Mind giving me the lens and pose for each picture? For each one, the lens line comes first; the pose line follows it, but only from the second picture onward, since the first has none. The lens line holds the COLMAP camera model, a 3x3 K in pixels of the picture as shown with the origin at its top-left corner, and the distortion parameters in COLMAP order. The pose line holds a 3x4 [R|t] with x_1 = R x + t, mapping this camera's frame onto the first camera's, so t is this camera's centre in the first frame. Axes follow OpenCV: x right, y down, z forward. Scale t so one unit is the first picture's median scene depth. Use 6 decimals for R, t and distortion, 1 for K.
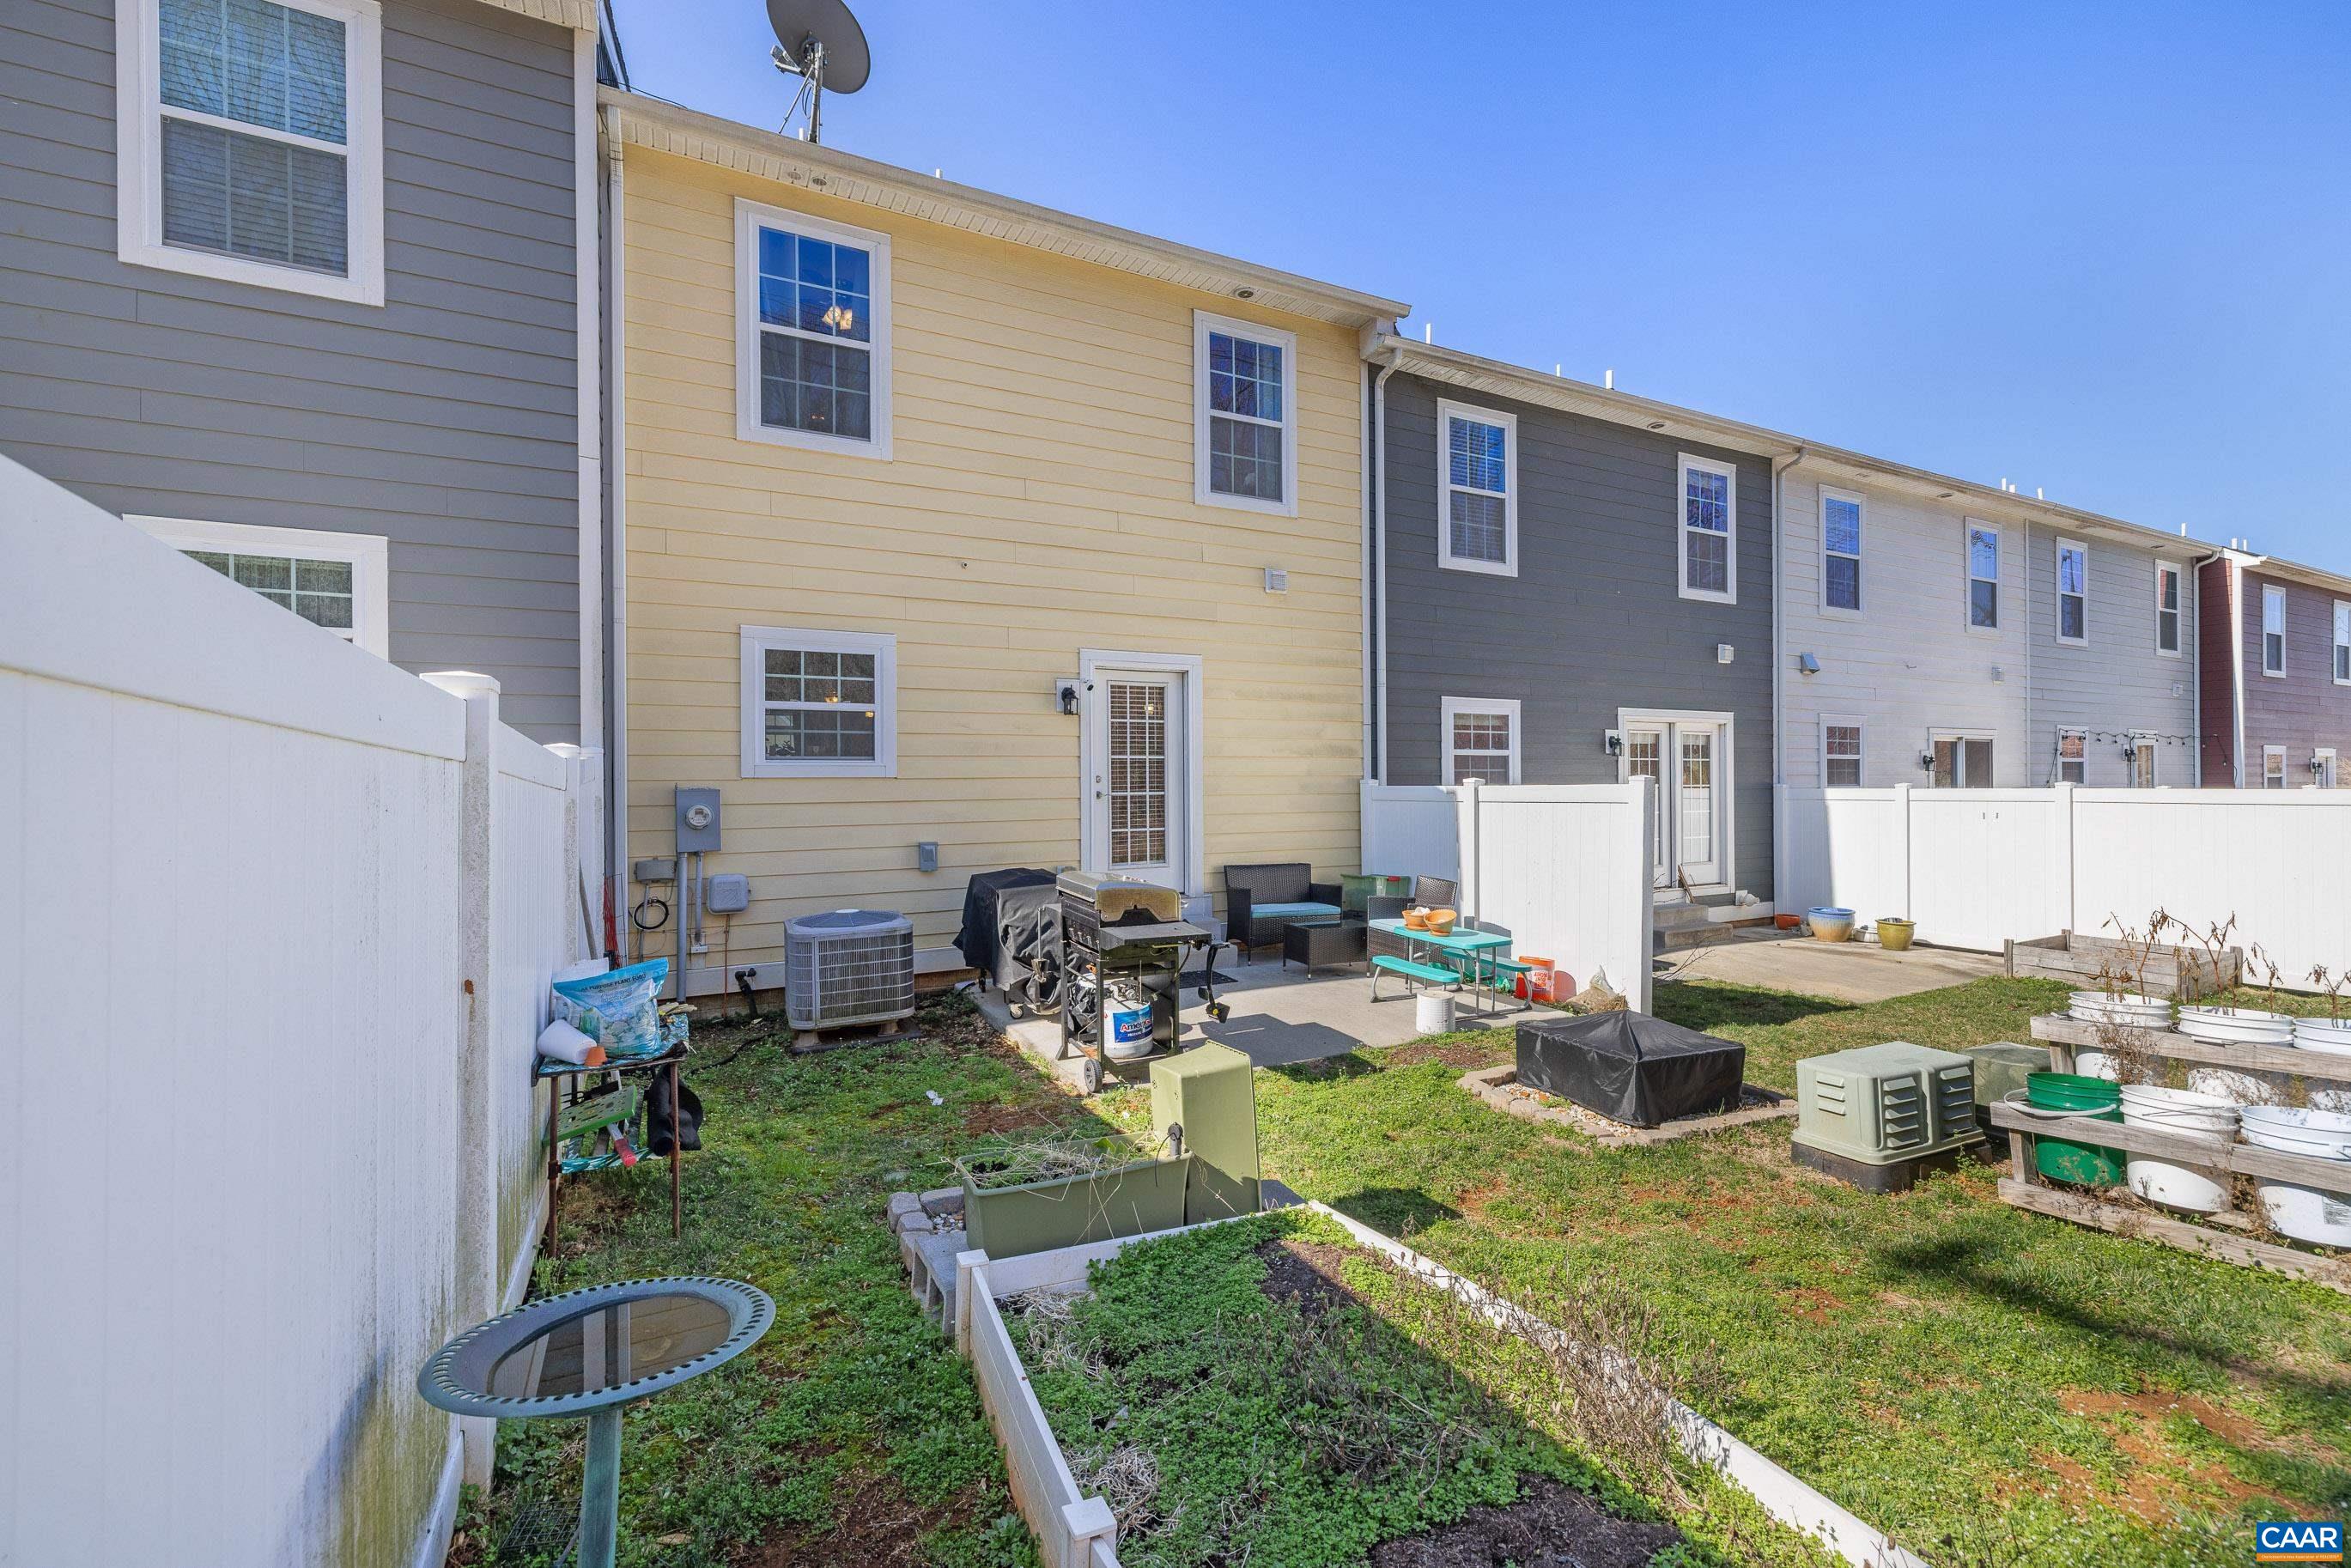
lens RADIAL K [[988.7, 0, 1171.0], [0, 988.7, 786.0], [0, 0, 1]] dist [0.003274, 0.000253]
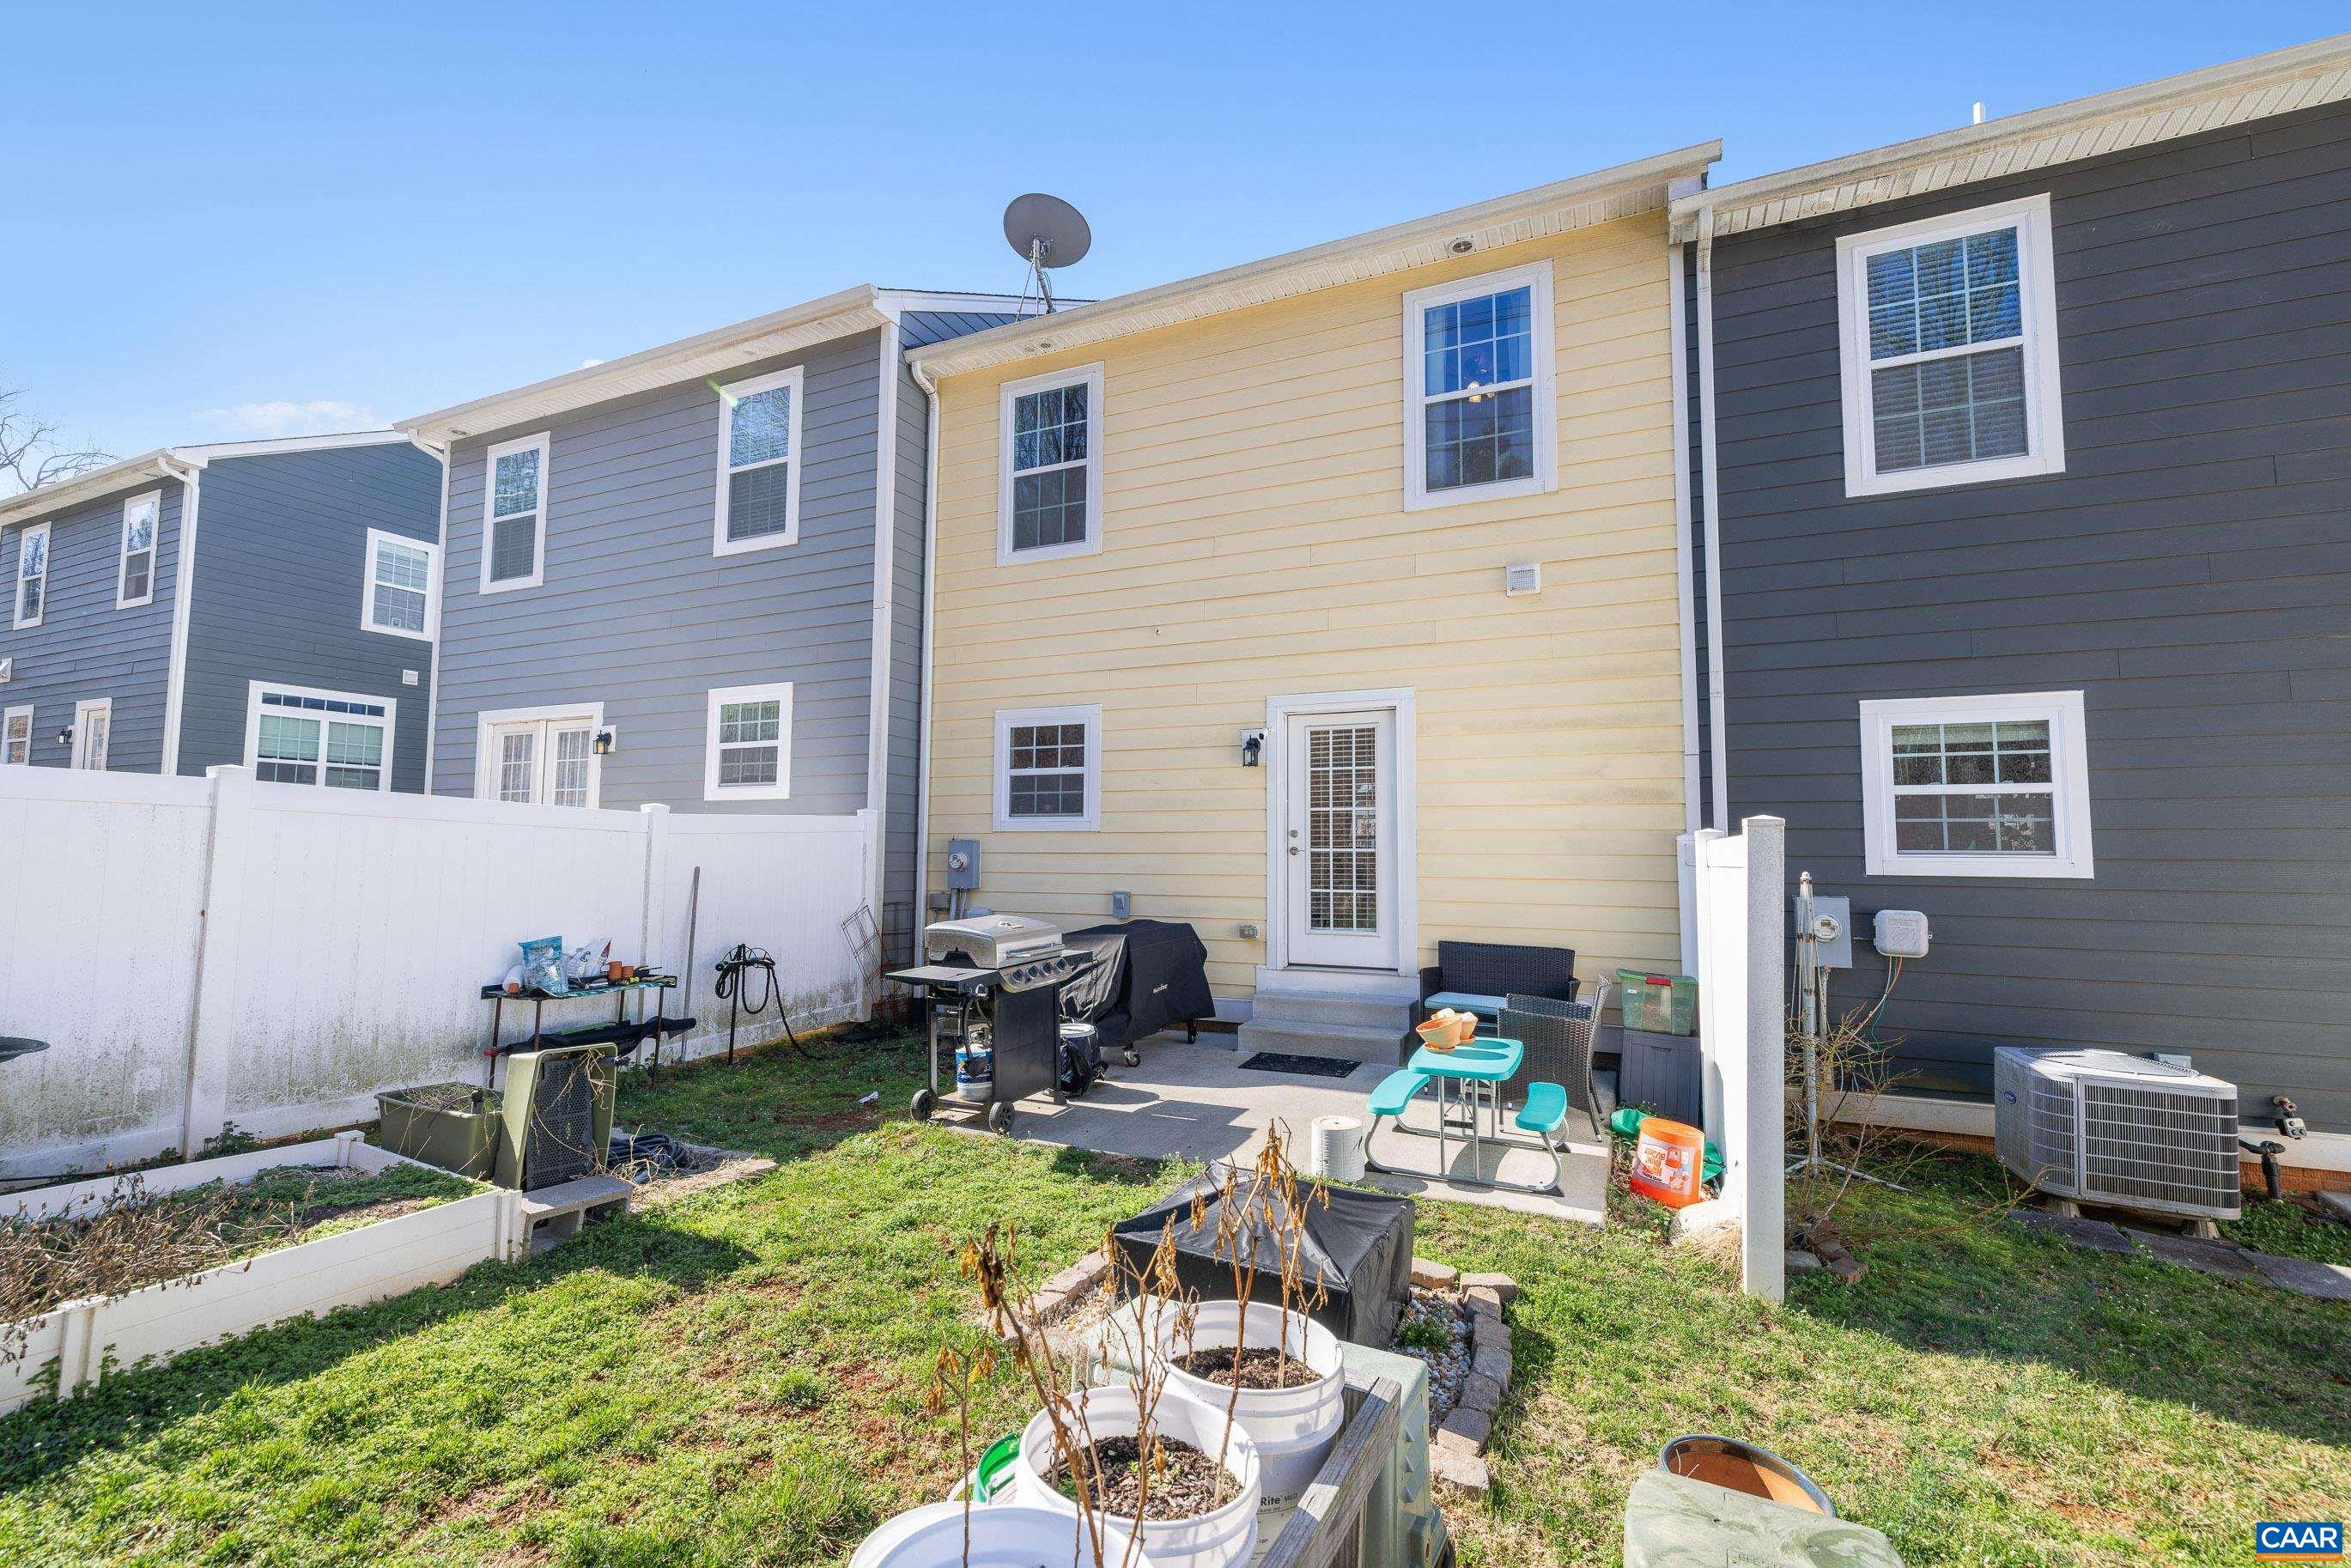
lens RADIAL K [[988.7, 0, 1171.0], [0, 988.7, 786.0], [0, 0, 1]] dist [0.003274, 0.000253]
pose [[0.618491, -0.042234, -0.784656, 0.609909], [-0.014584, 0.997766, -0.065201, 0.011051], [0.785656, 0.051769, 0.616494, 0.353607]]
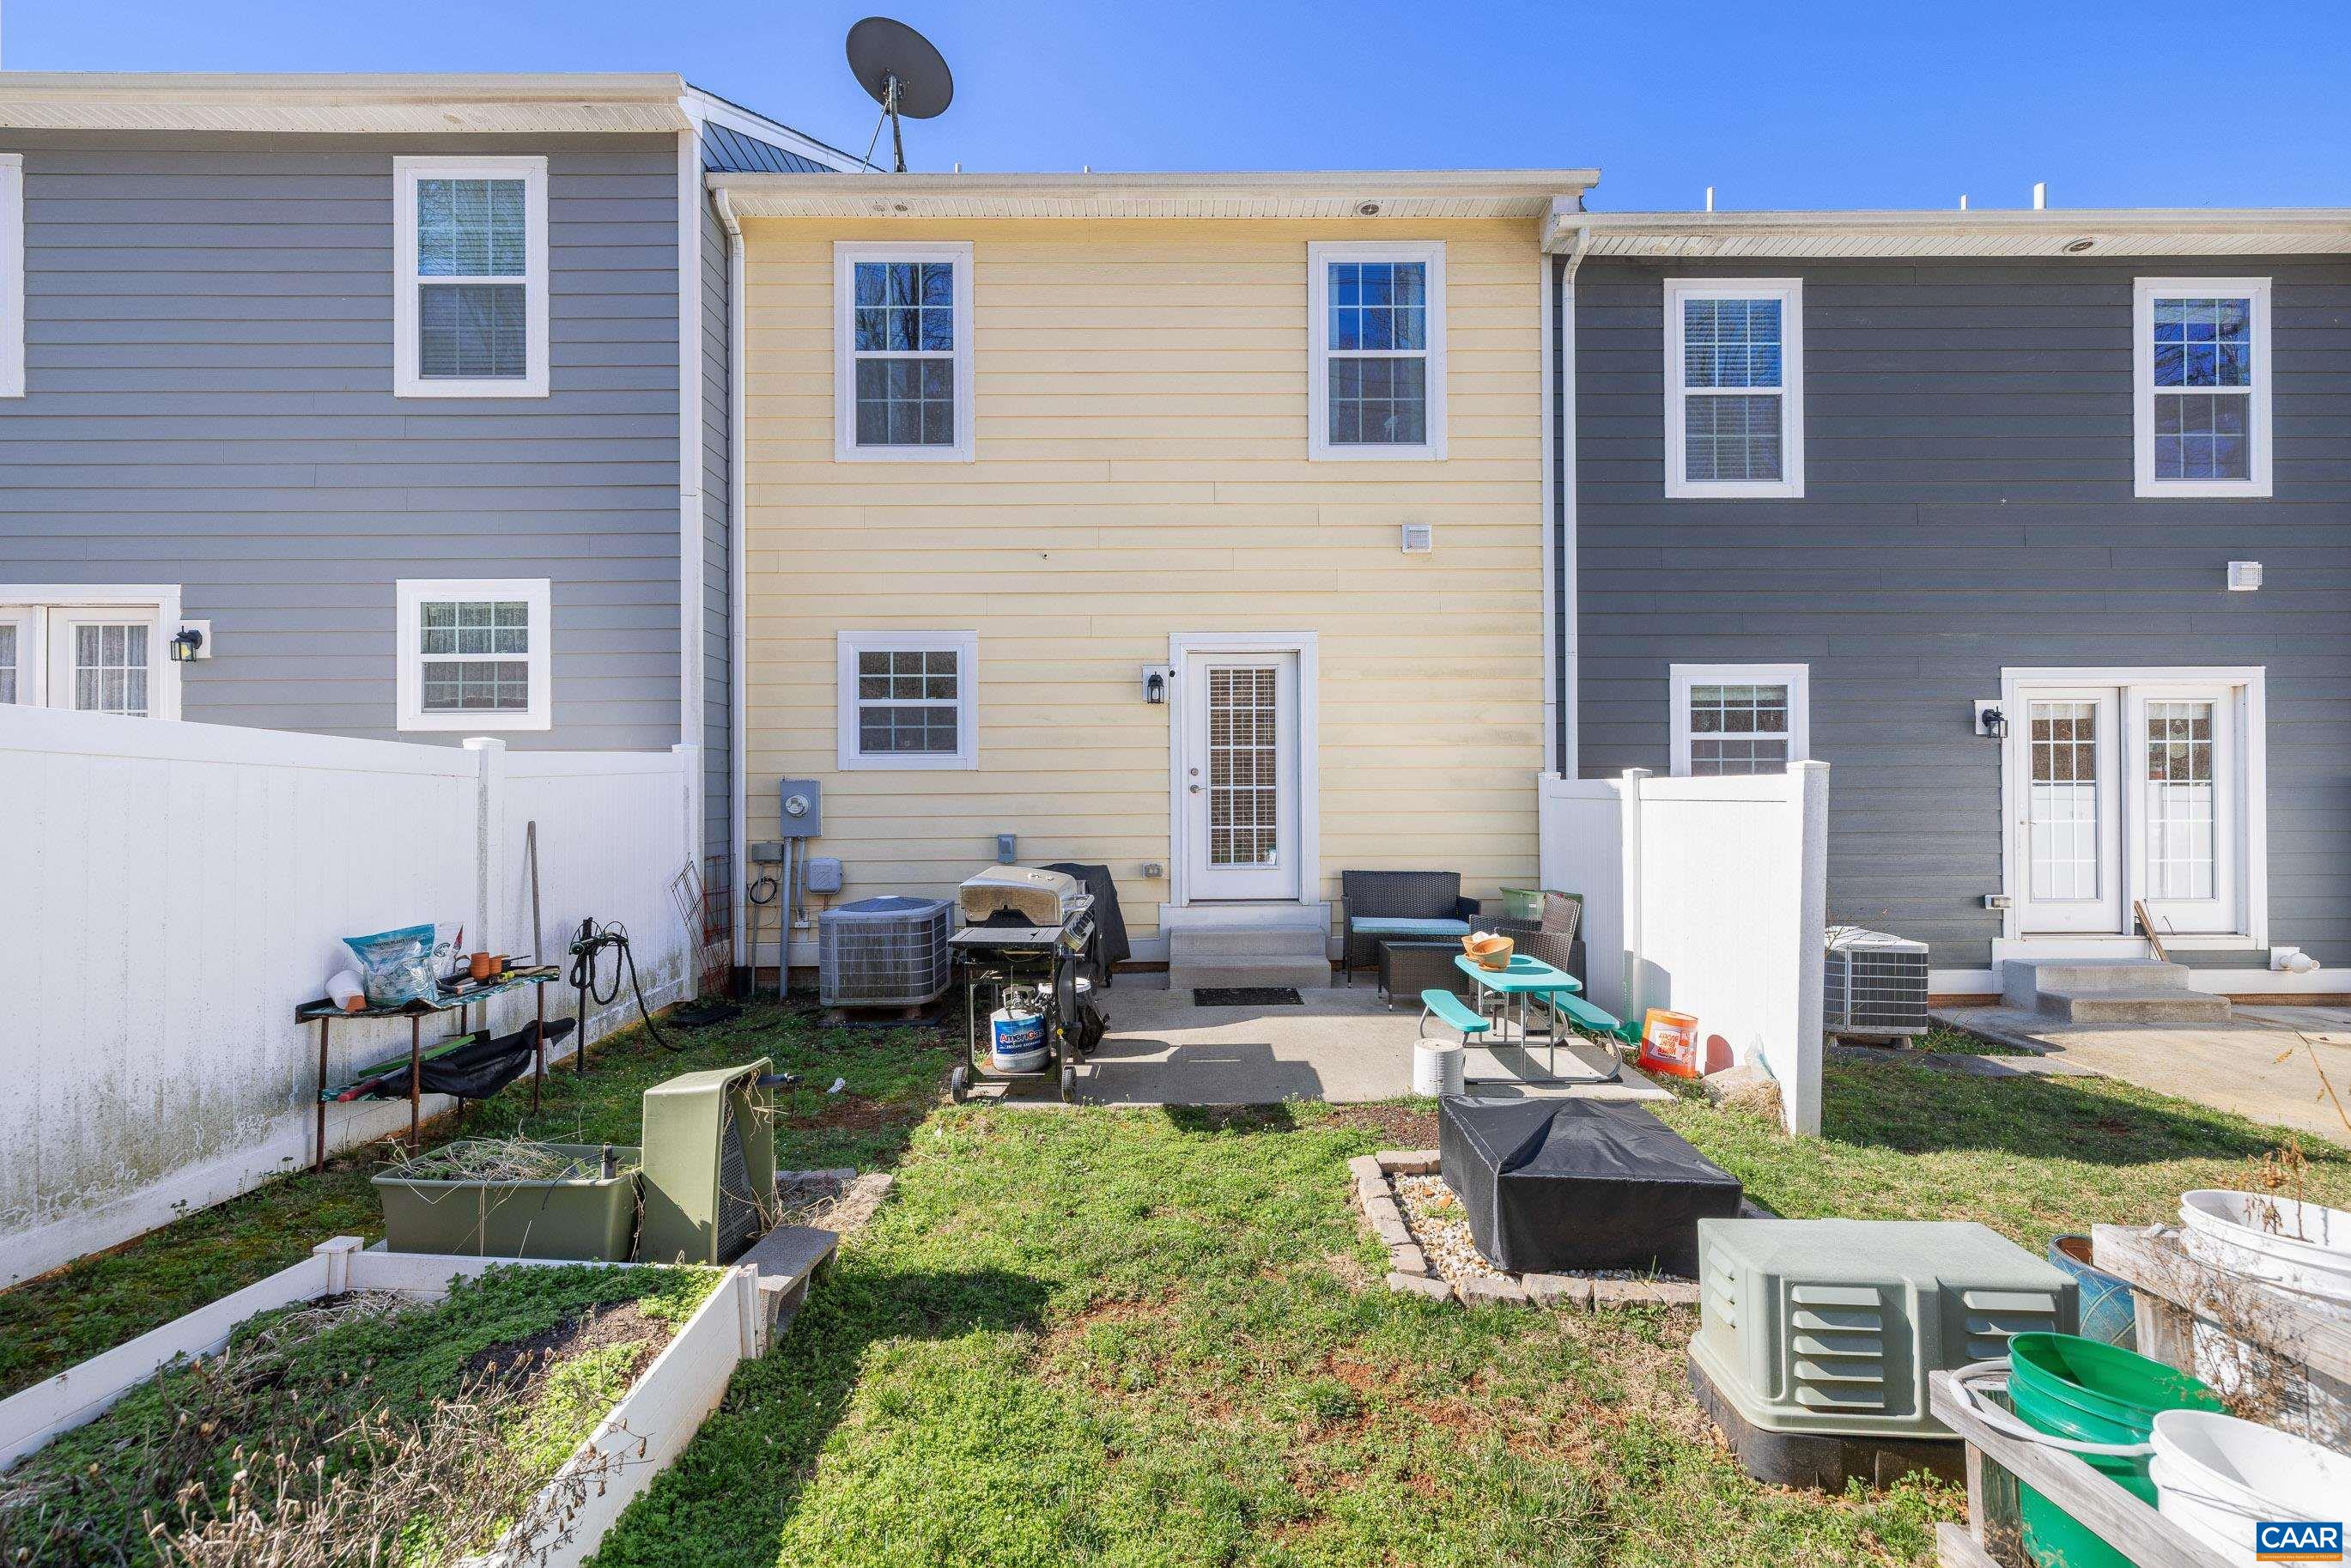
lens RADIAL K [[983.9, 0, 1175.5], [0, 983.9, 784.0], [0, 0, 1]] dist [0.002238, 0.000212]
pose [[0.892001, 0.001979, -0.452029, 0.344410], [-0.002888, 0.999995, -0.001320, 0.006113], [0.452024, 0.002483, 0.892002, 0.174139]]
